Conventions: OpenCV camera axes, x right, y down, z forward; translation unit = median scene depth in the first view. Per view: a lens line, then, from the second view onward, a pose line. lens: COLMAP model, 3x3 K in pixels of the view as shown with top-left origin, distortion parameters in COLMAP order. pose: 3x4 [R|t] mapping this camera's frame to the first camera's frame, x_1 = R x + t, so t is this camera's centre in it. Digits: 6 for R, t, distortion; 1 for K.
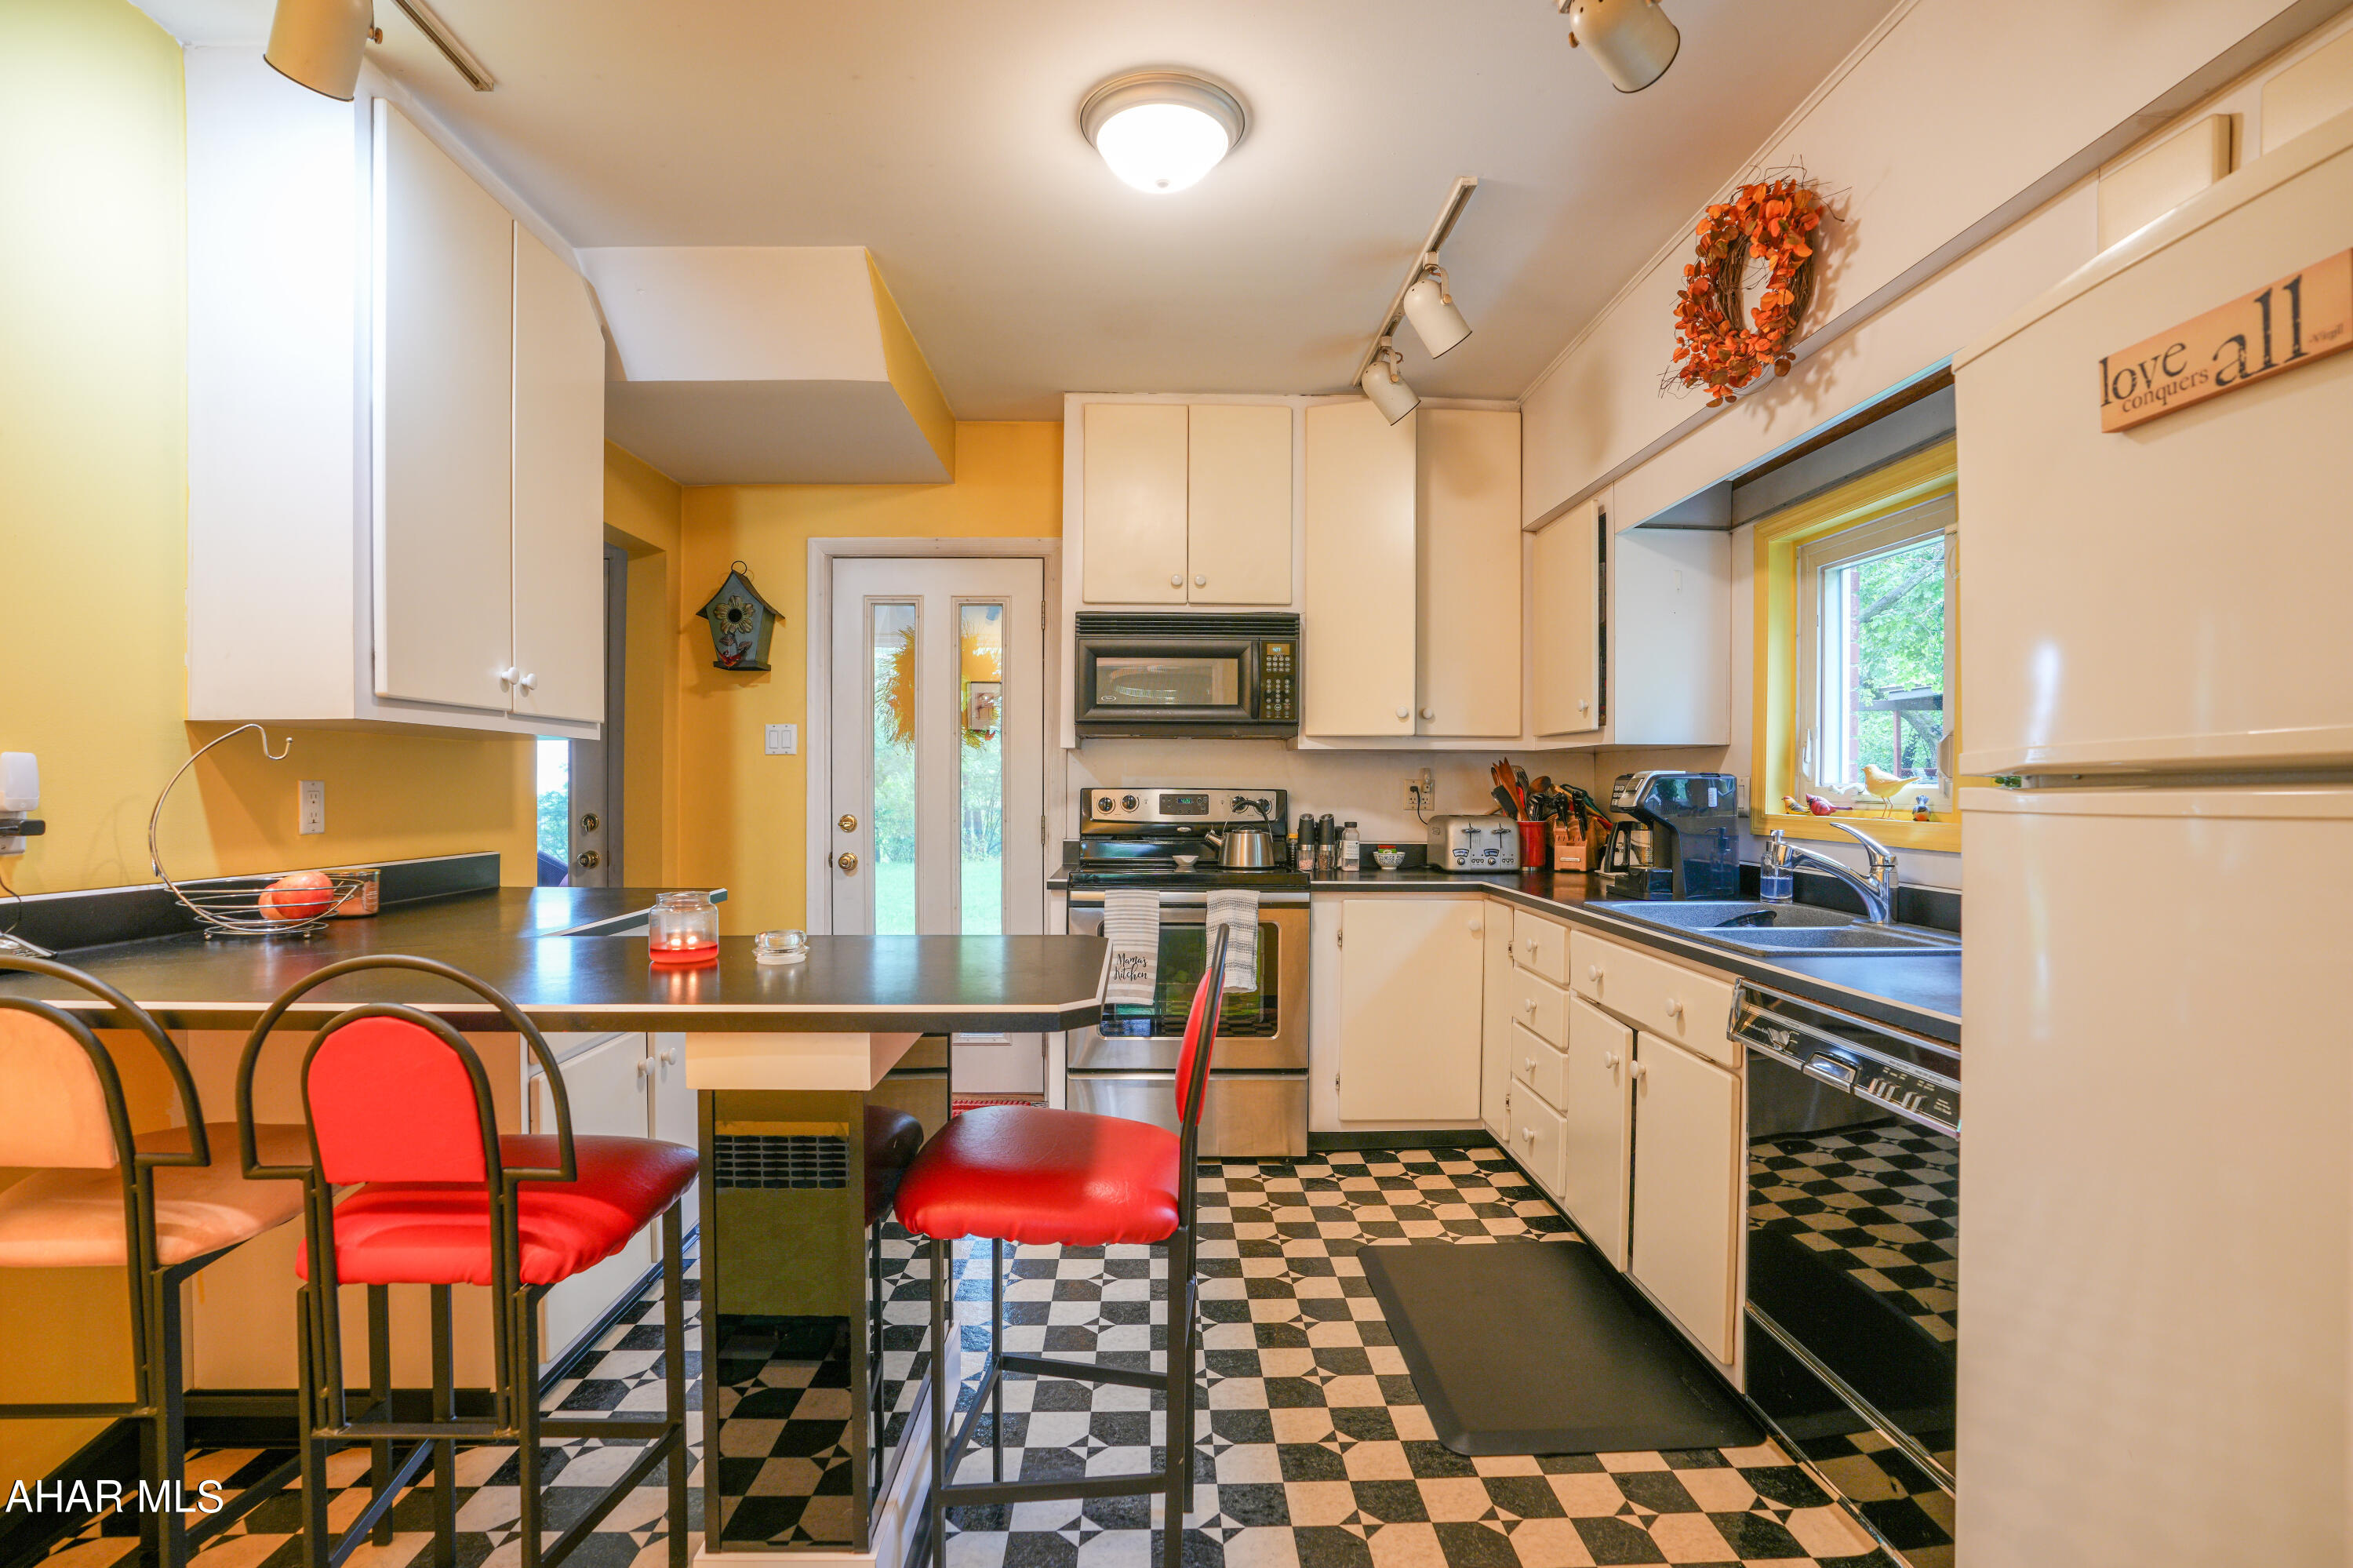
lens RADIAL K [[1093.8, 0, 1167.3], [0, 1093.8, 791.6], [0, 0, 1]] dist [-0.061393, 0.018793]
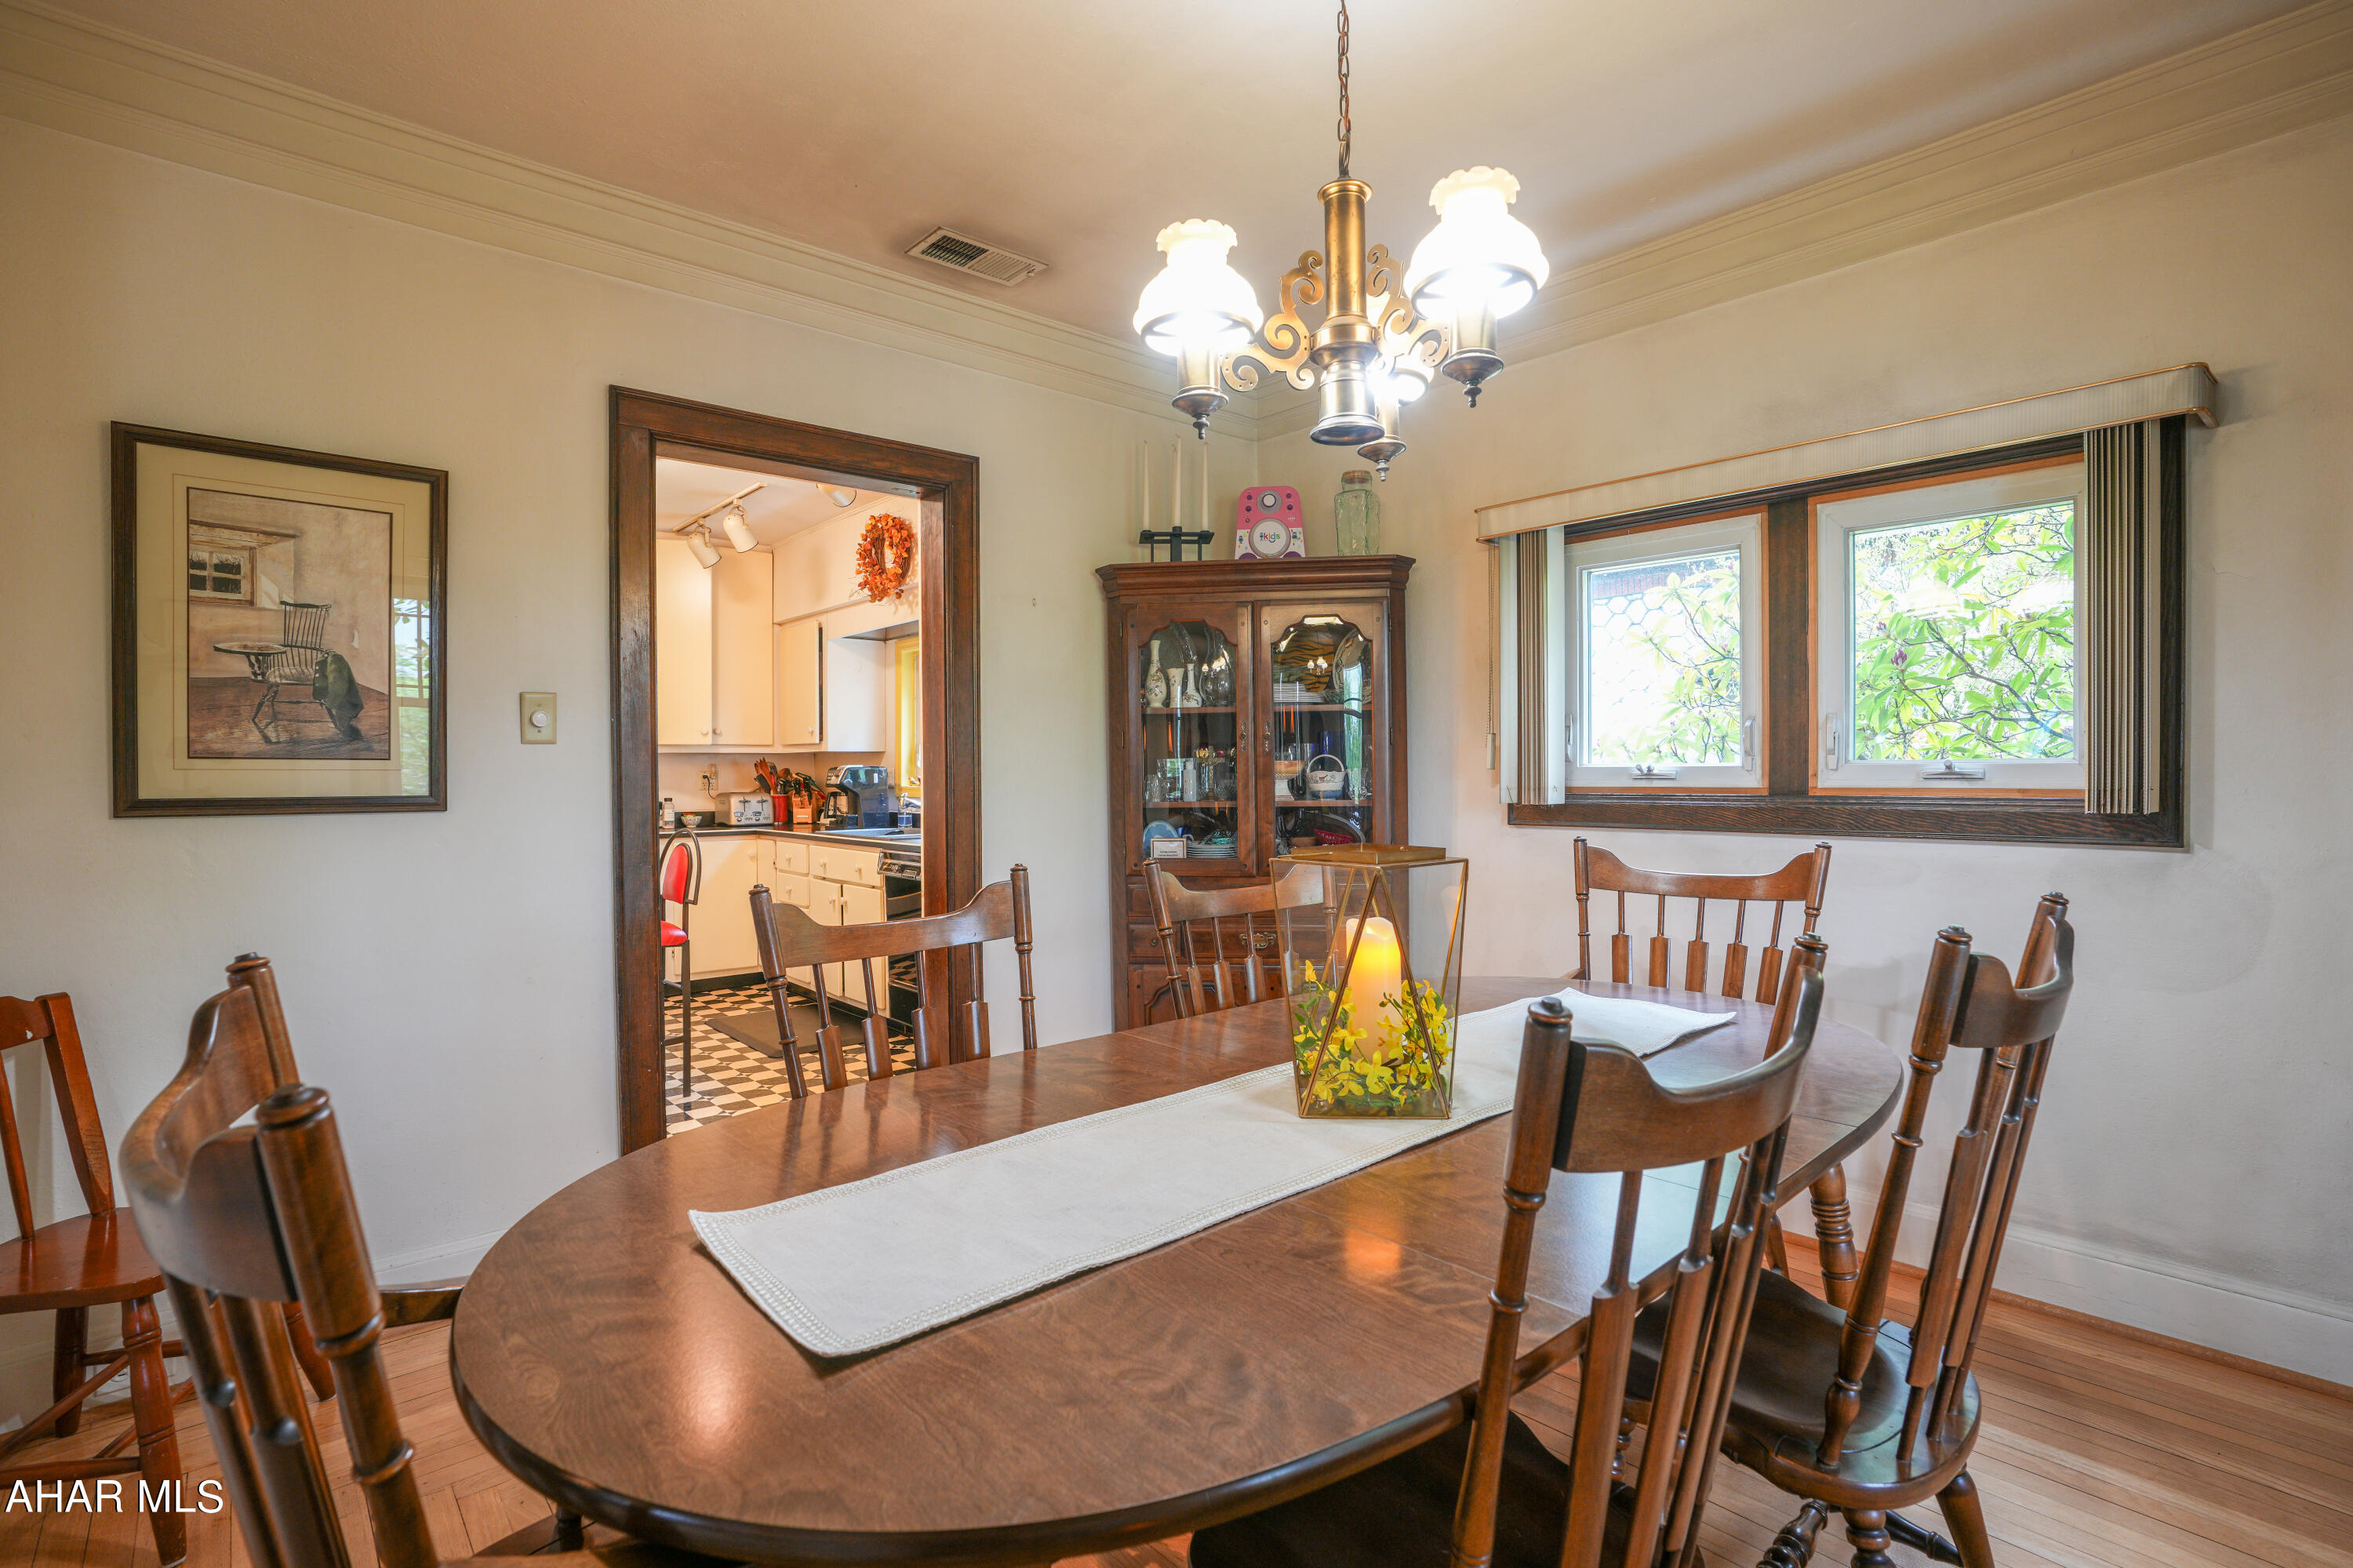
lens RADIAL K [[1093.8, 0, 1200.7], [0, 1093.8, 782.3], [0, 0, 1]] dist [-0.061393, 0.018793]
pose [[0.743364, -0.017034, 0.668670, -0.358521], [0.015639, 0.999845, 0.008085, 0.004942], [-0.668704, 0.004447, 0.743515, -0.816311]]
